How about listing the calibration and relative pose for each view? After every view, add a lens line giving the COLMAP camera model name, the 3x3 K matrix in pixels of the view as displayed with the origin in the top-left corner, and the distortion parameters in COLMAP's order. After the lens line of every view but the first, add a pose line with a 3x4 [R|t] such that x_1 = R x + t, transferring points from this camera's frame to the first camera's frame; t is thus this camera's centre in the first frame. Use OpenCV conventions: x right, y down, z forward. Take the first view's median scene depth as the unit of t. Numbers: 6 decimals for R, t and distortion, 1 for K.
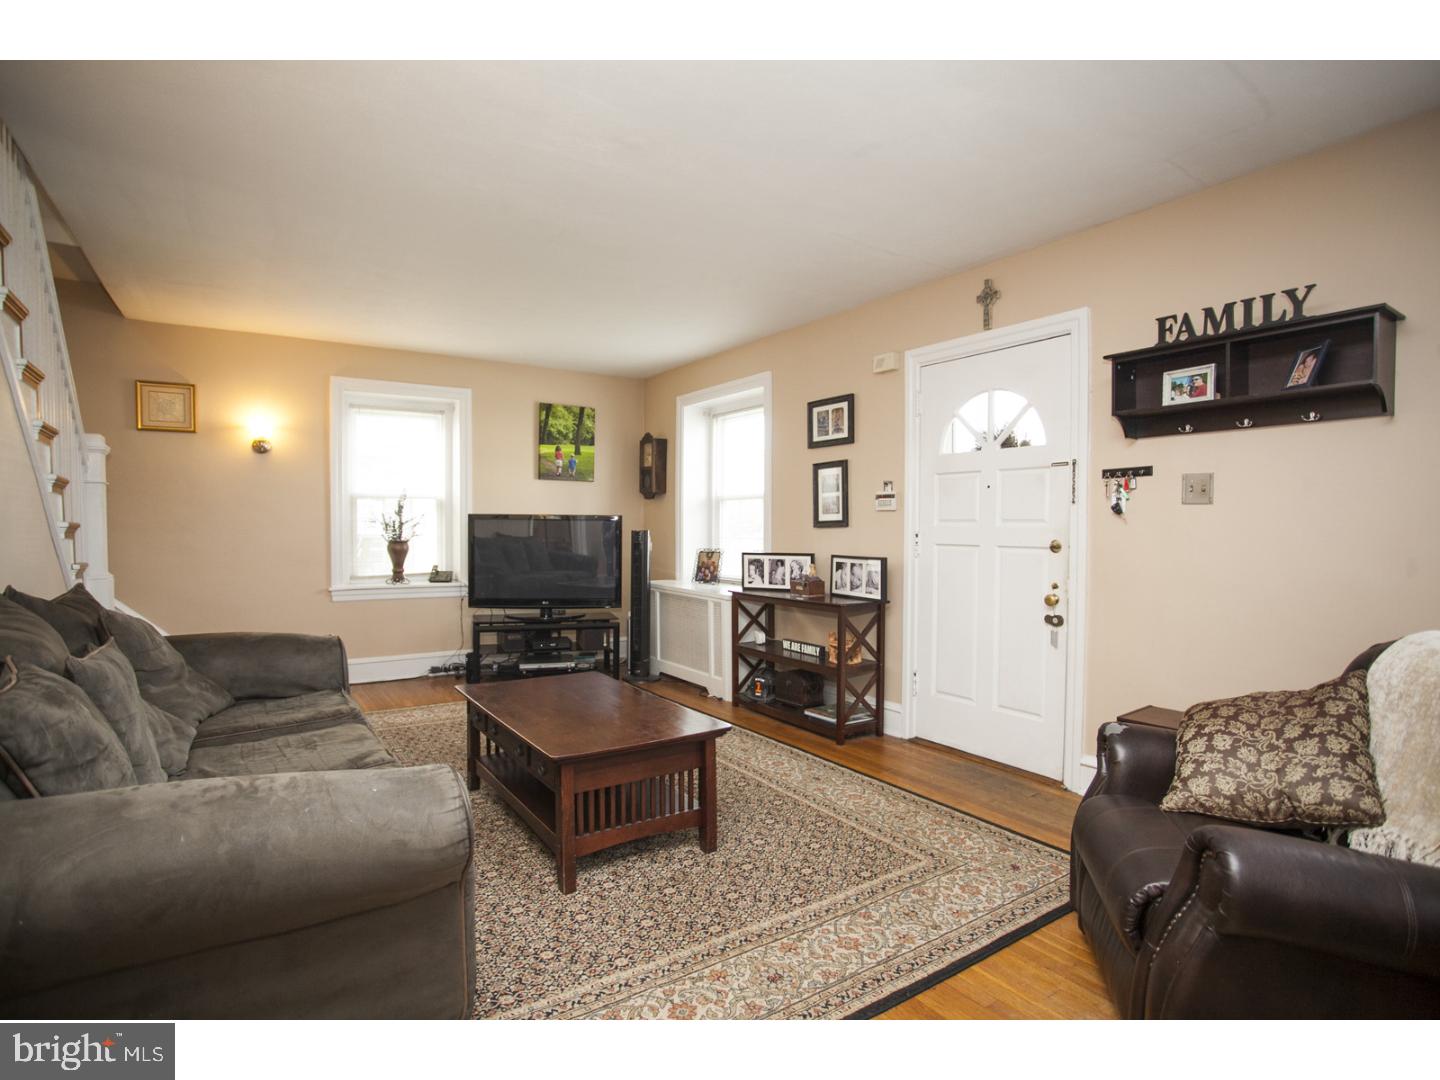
lens RADIAL K [[725.8, 0, 716.9], [0, 725.8, 537.8], [0, 0, 1]] dist [-0.048962, 0.012619]
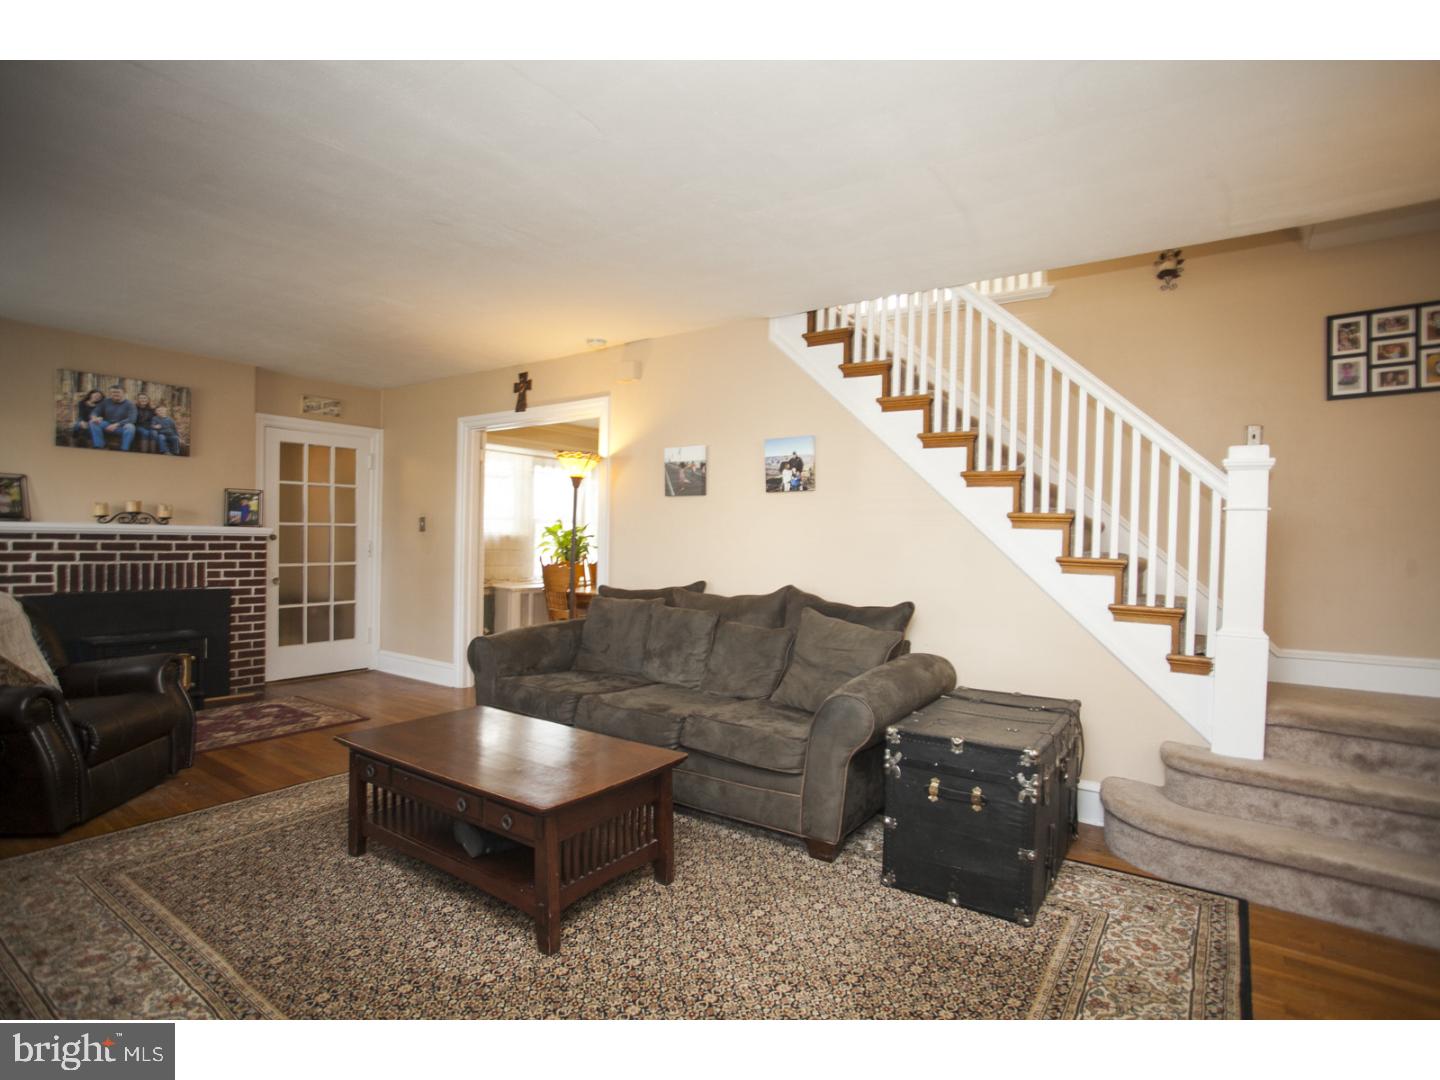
lens RADIAL K [[725.8, 0, 724.2], [0, 725.8, 546.8], [0, 0, 1]] dist [-0.048962, 0.012619]
pose [[-0.929842, -0.020746, -0.367374, -0.056182], [-0.031593, 0.999224, 0.023537, -0.026337], [0.366600, 0.033492, -0.929776, 1.011166]]
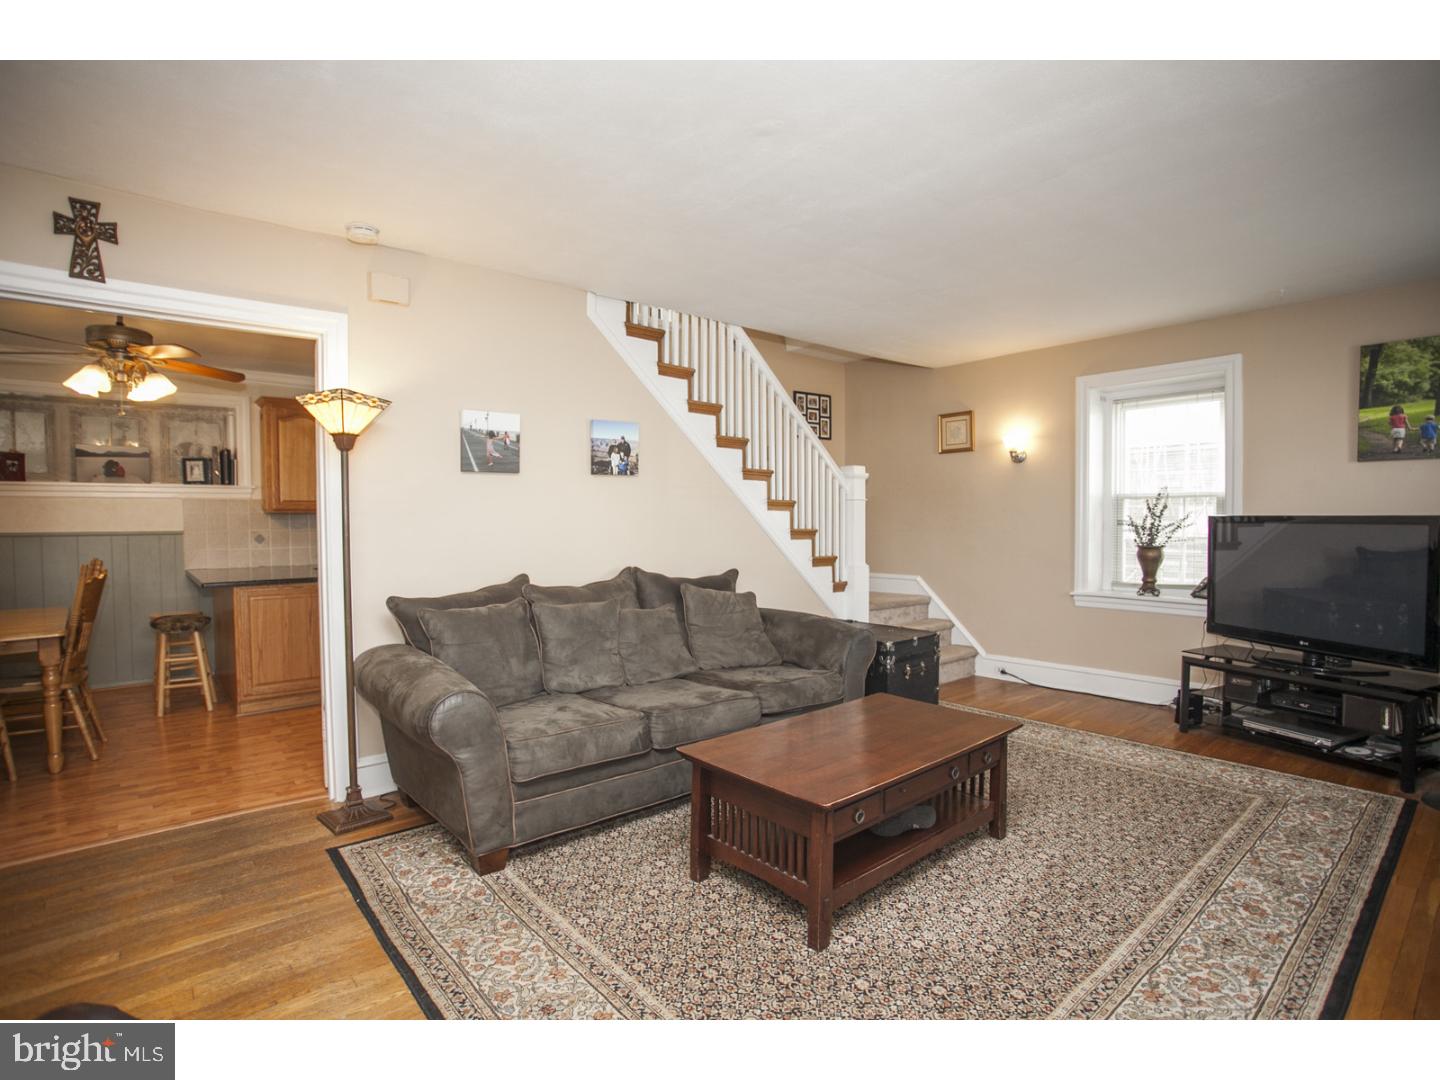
lens RADIAL K [[725.8, 0, 728.2], [0, 725.8, 537.4], [0, 0, 1]] dist [-0.048962, 0.012619]
pose [[0.131006, 0.019809, -0.991184, 0.358750], [-0.009495, 0.999780, 0.018726, -0.018663], [0.991336, 0.006958, 0.131165, 0.372238]]
